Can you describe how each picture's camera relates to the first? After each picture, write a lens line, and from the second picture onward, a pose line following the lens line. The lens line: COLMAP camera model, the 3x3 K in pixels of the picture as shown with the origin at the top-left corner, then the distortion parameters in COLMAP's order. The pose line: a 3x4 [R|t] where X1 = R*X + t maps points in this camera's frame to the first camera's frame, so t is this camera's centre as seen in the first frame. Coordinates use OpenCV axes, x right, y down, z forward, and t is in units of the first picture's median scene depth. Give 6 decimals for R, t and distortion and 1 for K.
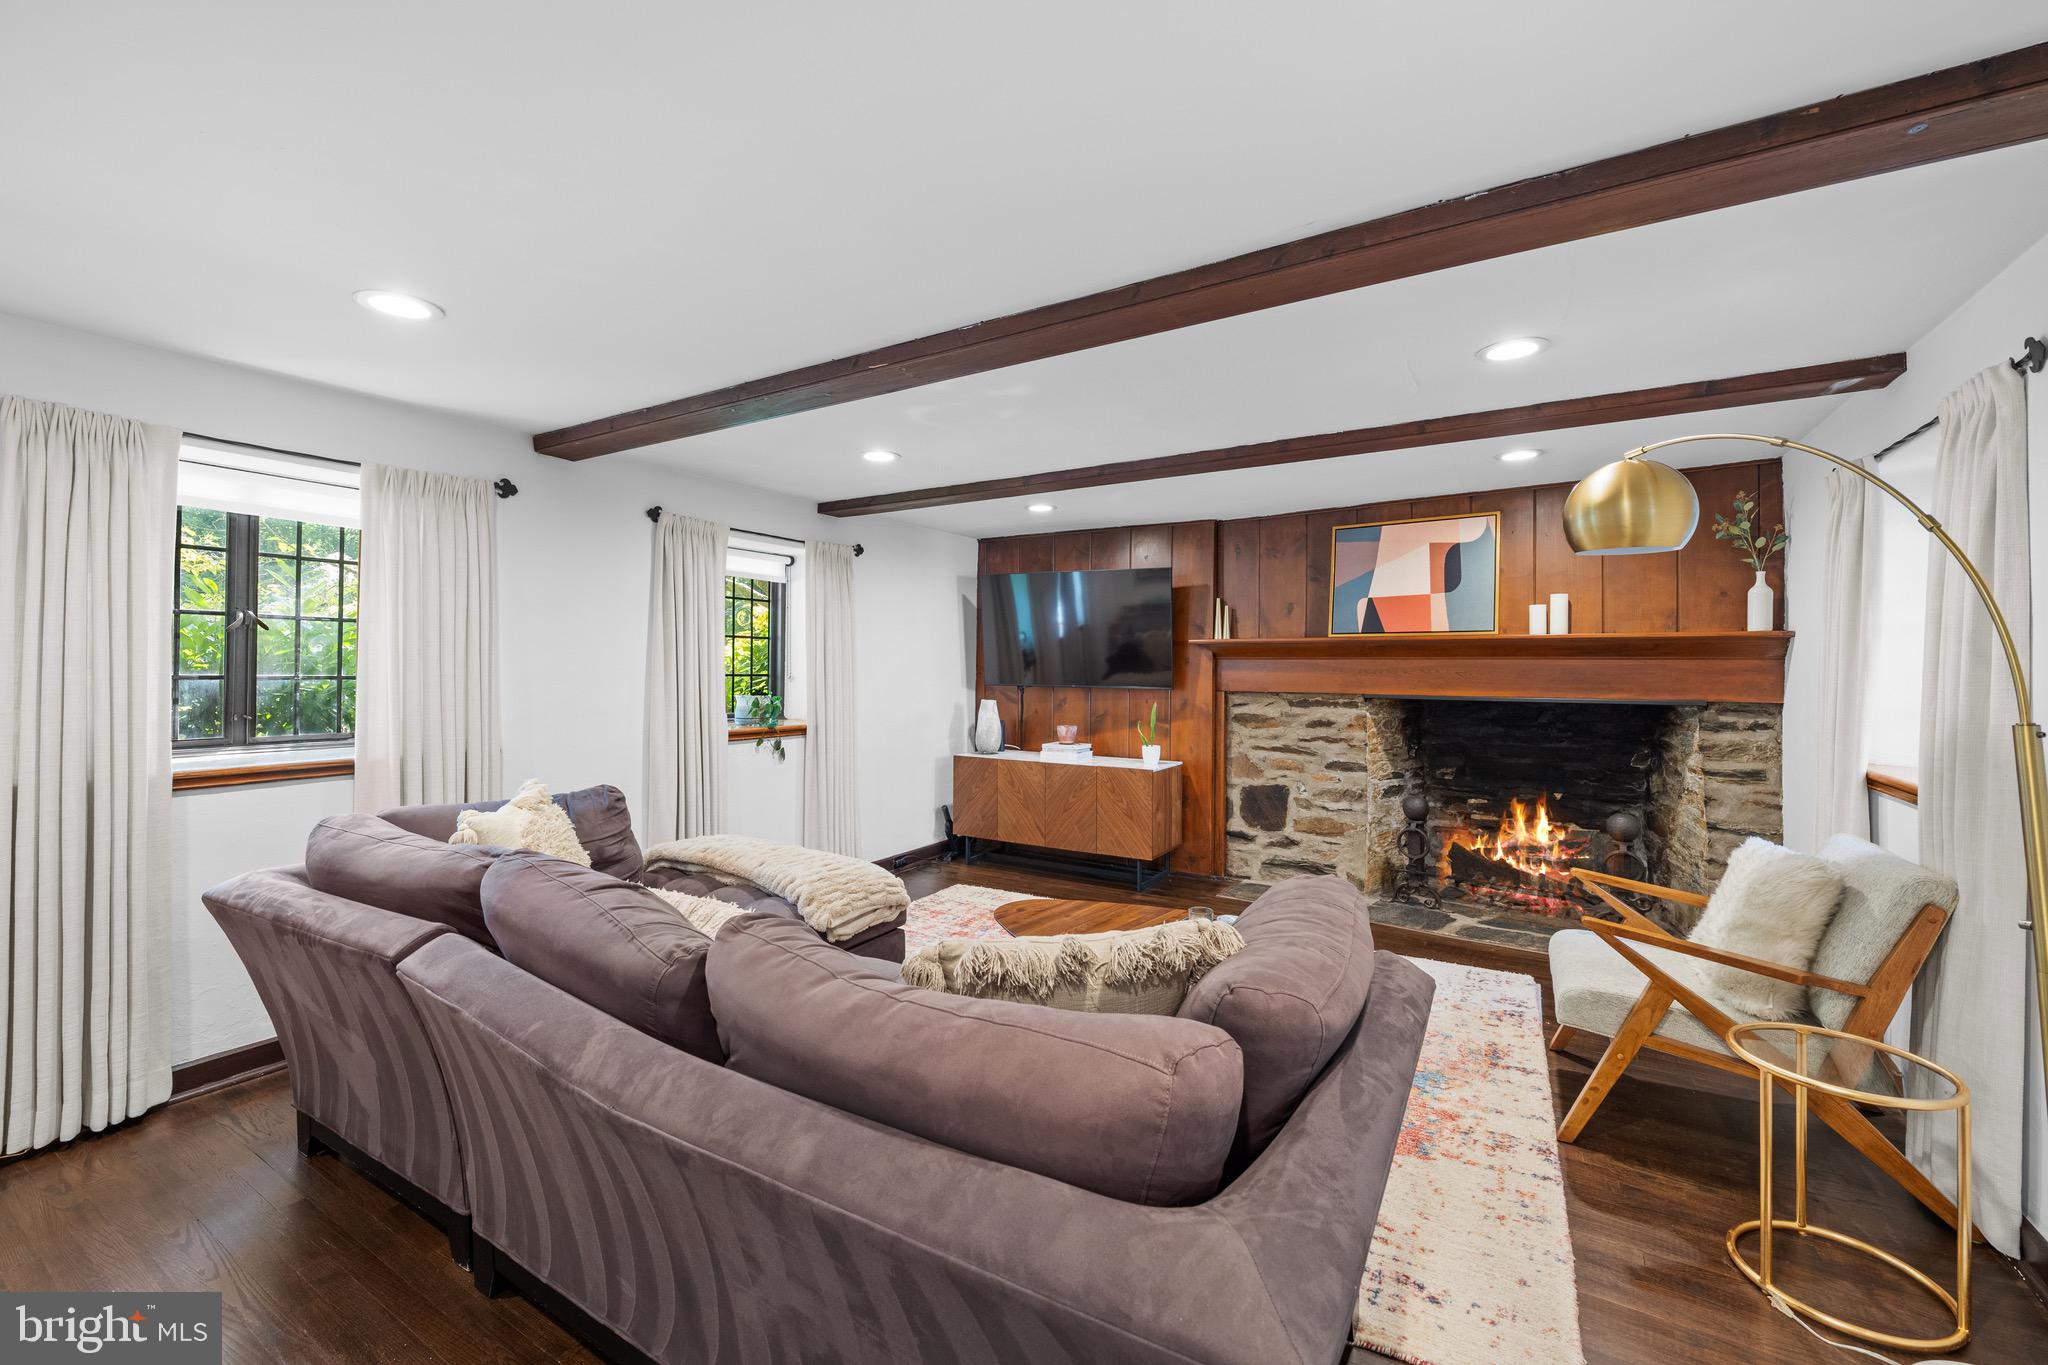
lens RADIAL K [[823.4, 0, 1032.9], [0, 823.4, 665.8], [0, 0, 1]] dist [0.000740, -0.000060]
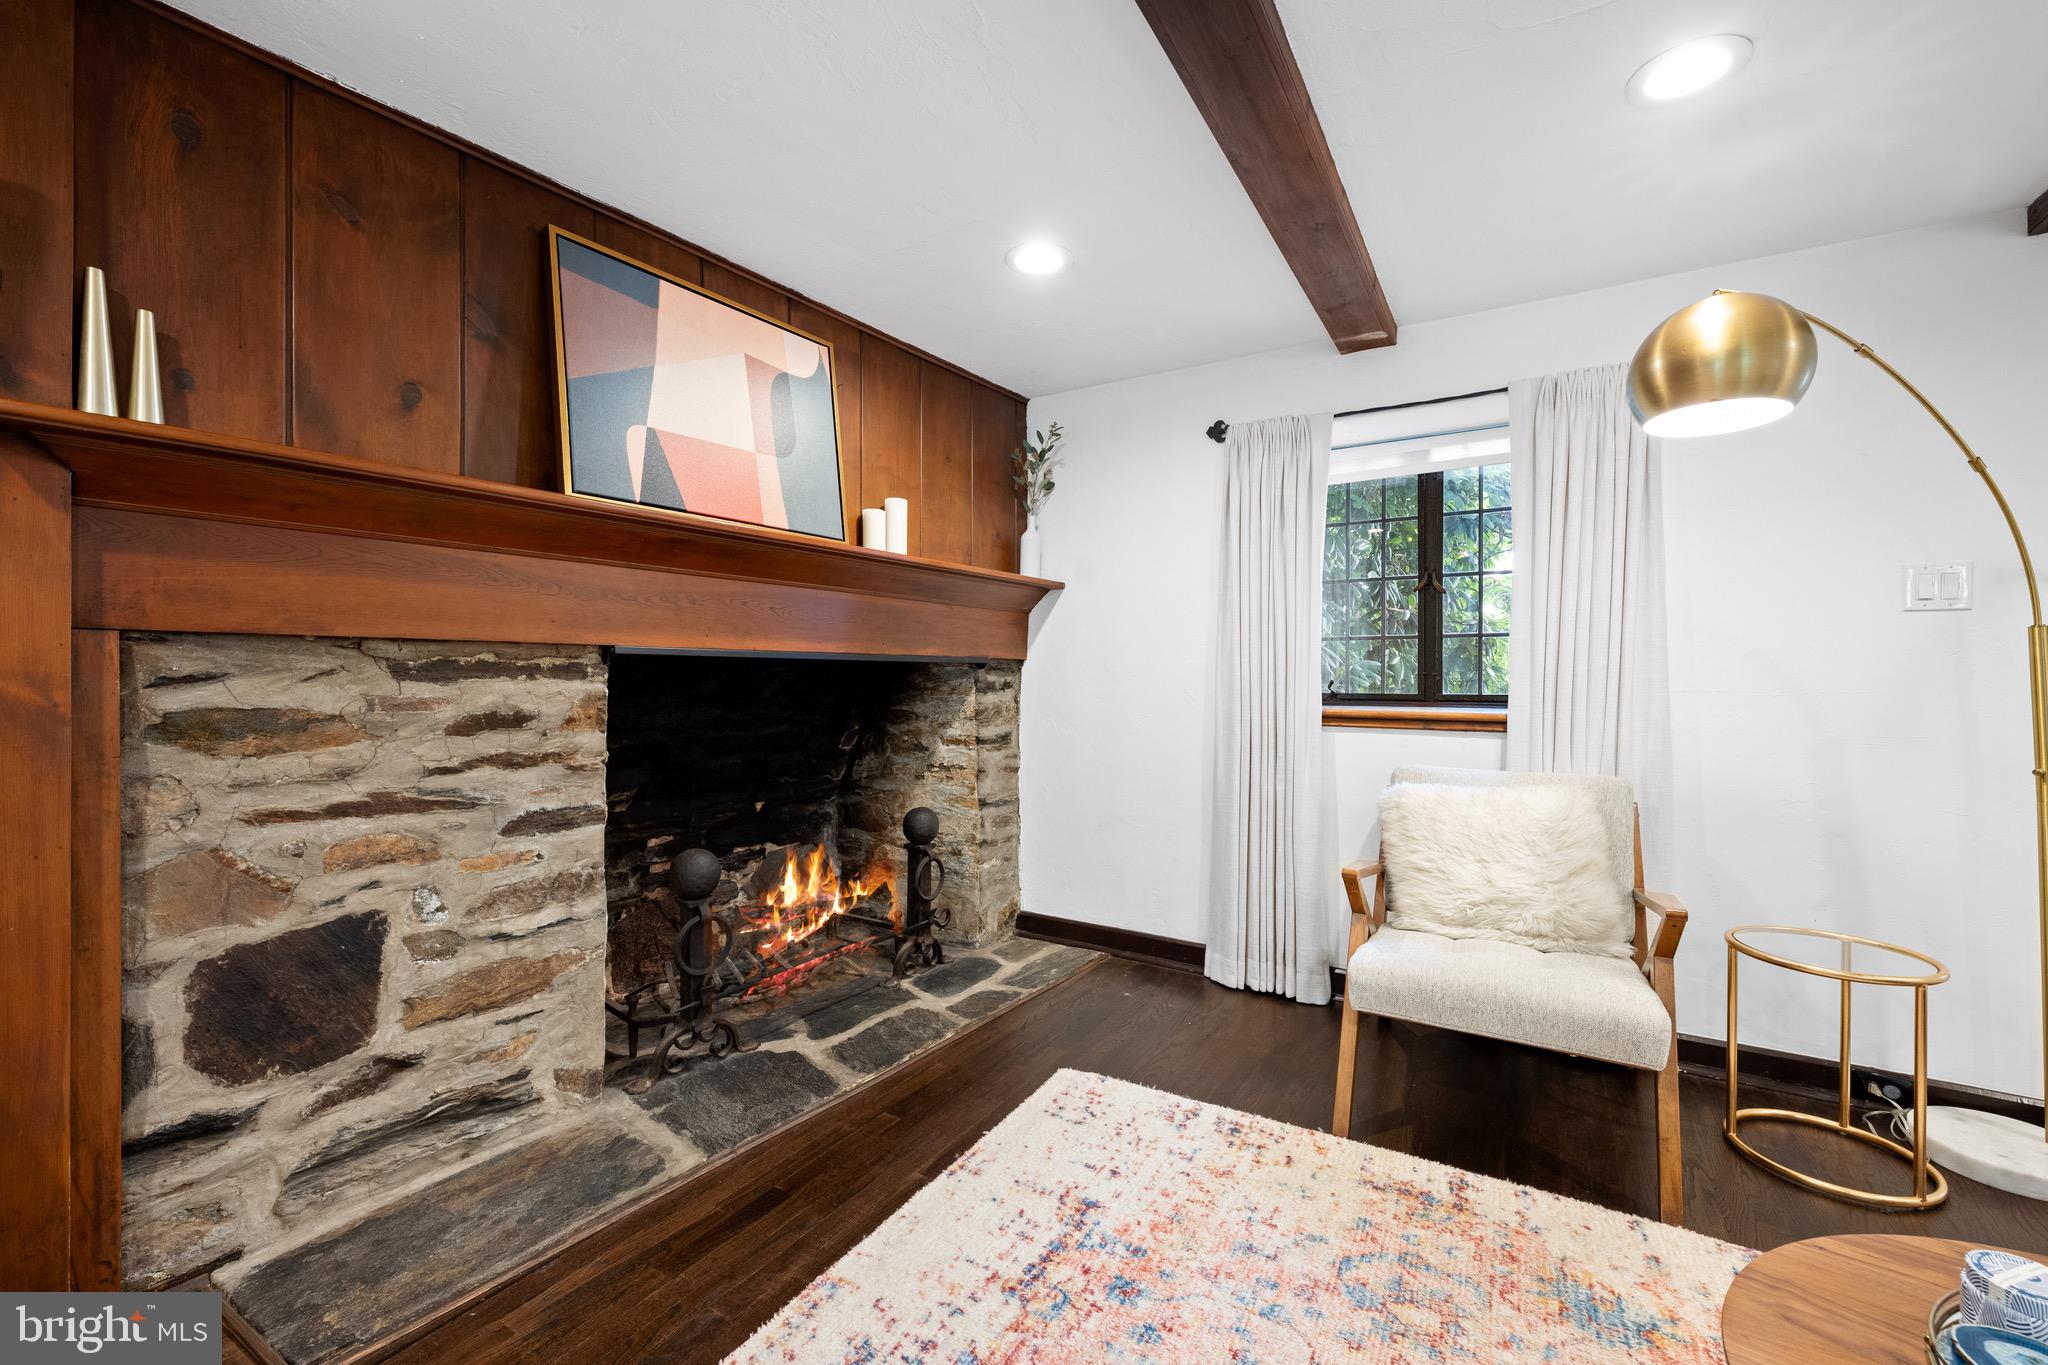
lens RADIAL K [[830.9, 0, 1024.0], [0, 830.9, 682.5], [0, 0, 1]] dist [-0.000157, 0.000017]
pose [[0.008305, -0.012989, 0.999881, -0.037365], [-0.007939, 0.999883, 0.013055, 0.044981], [-0.999934, -0.008046, 0.008201, 0.751670]]
